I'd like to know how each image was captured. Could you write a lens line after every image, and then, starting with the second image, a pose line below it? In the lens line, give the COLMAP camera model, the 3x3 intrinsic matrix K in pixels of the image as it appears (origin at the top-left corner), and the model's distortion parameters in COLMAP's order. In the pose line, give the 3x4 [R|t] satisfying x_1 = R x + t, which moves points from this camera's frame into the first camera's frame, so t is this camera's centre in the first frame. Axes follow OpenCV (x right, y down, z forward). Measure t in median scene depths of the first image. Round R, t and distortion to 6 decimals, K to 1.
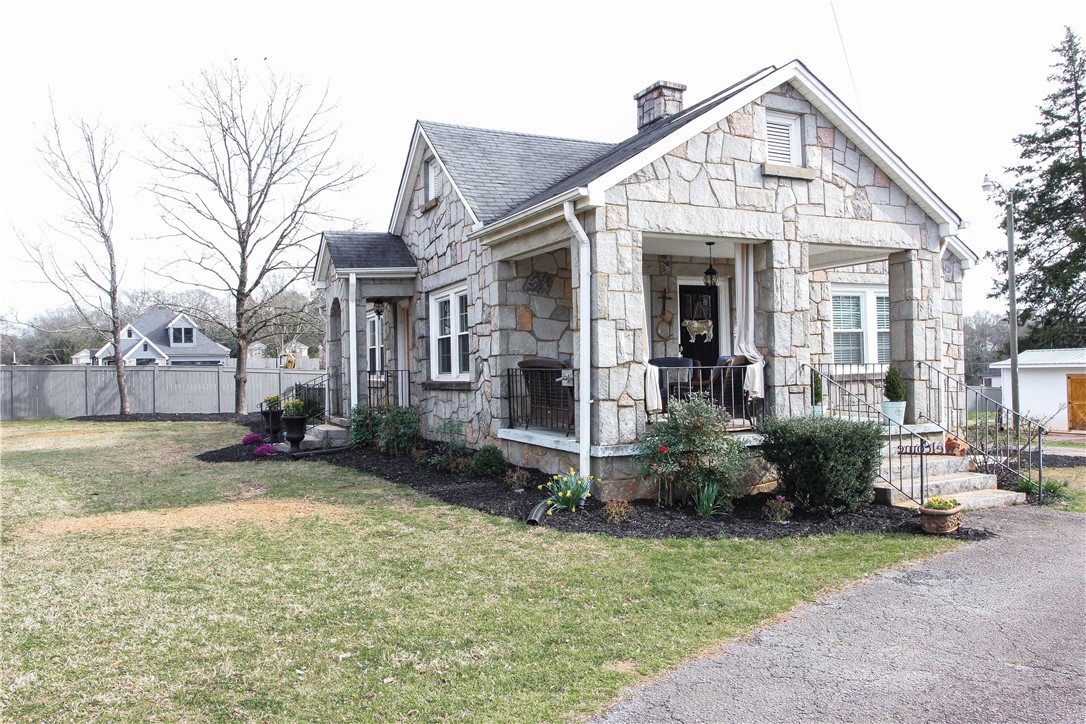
lens RADIAL K [[823.4, 0, 543.0], [0, 823.4, 362.0], [0, 0, 1]] dist [-0.056586, 0.001077]
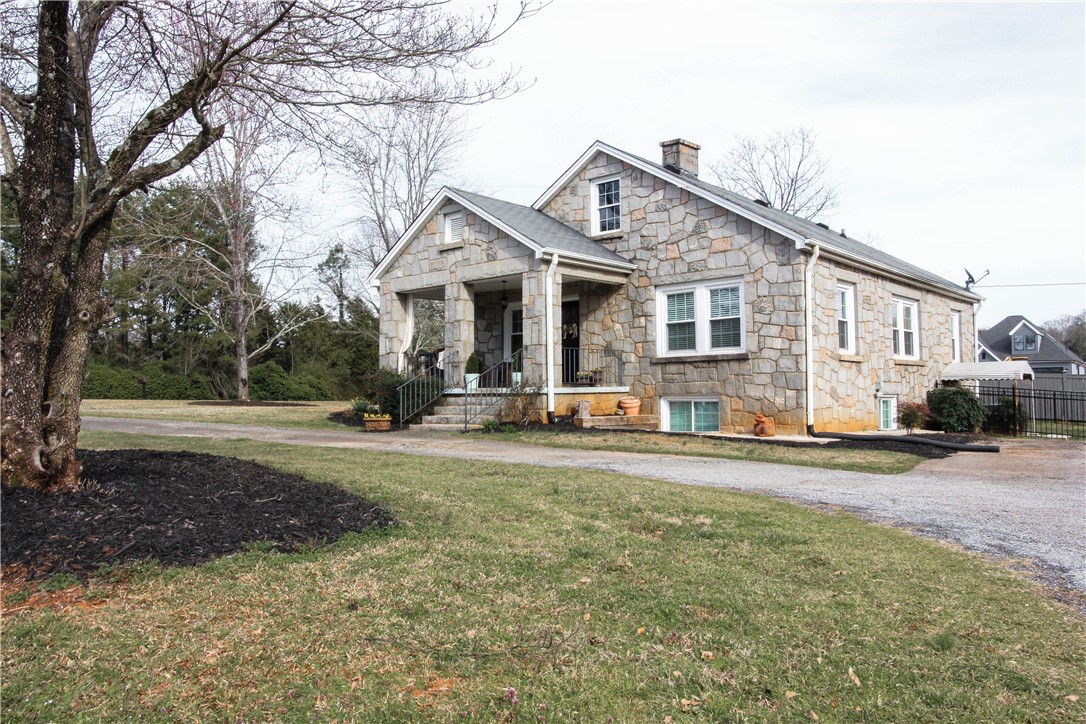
lens RADIAL K [[823.4, 0, 543.0], [0, 823.4, 362.0], [0, 0, 1]] dist [-0.056586, 0.001077]
pose [[0.381154, -0.024960, -0.924175, 1.441156], [0.009240, 0.999688, -0.023188, 0.049071], [0.924465, 0.000299, 0.381266, 0.342730]]
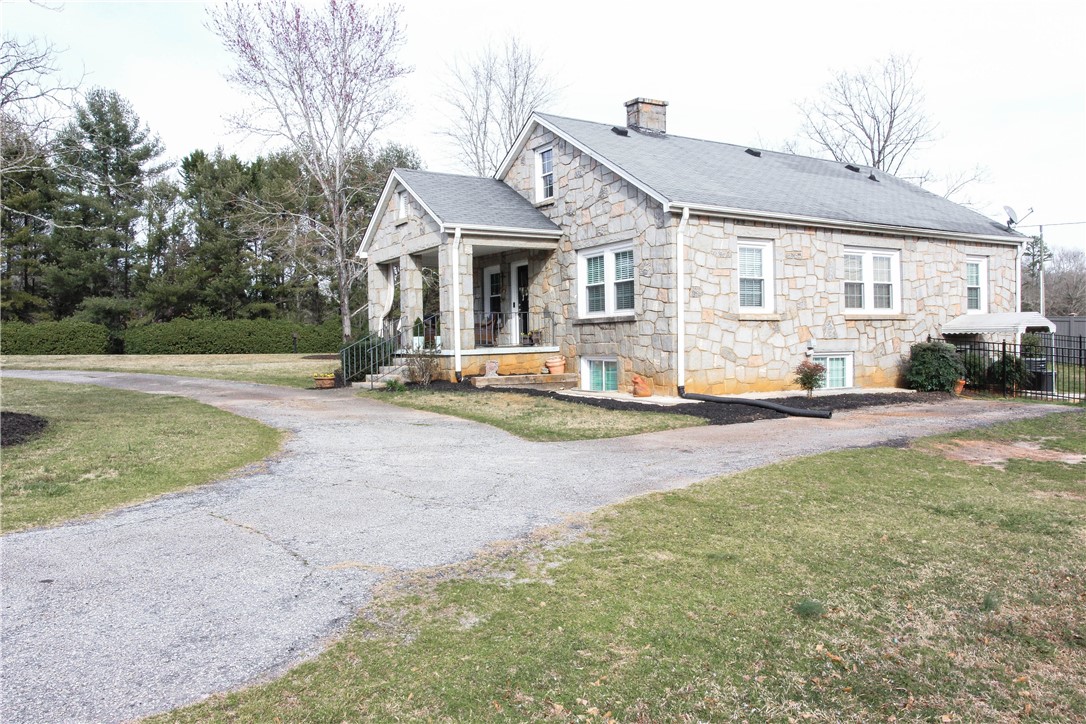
lens RADIAL K [[823.4, 0, 543.0], [0, 823.4, 362.0], [0, 0, 1]] dist [-0.056586, 0.001077]
pose [[0.098126, 0.039457, -0.994391, 1.654890], [0.025061, 0.998799, 0.042105, 0.026582], [0.994858, -0.029052, 0.097019, 0.796979]]
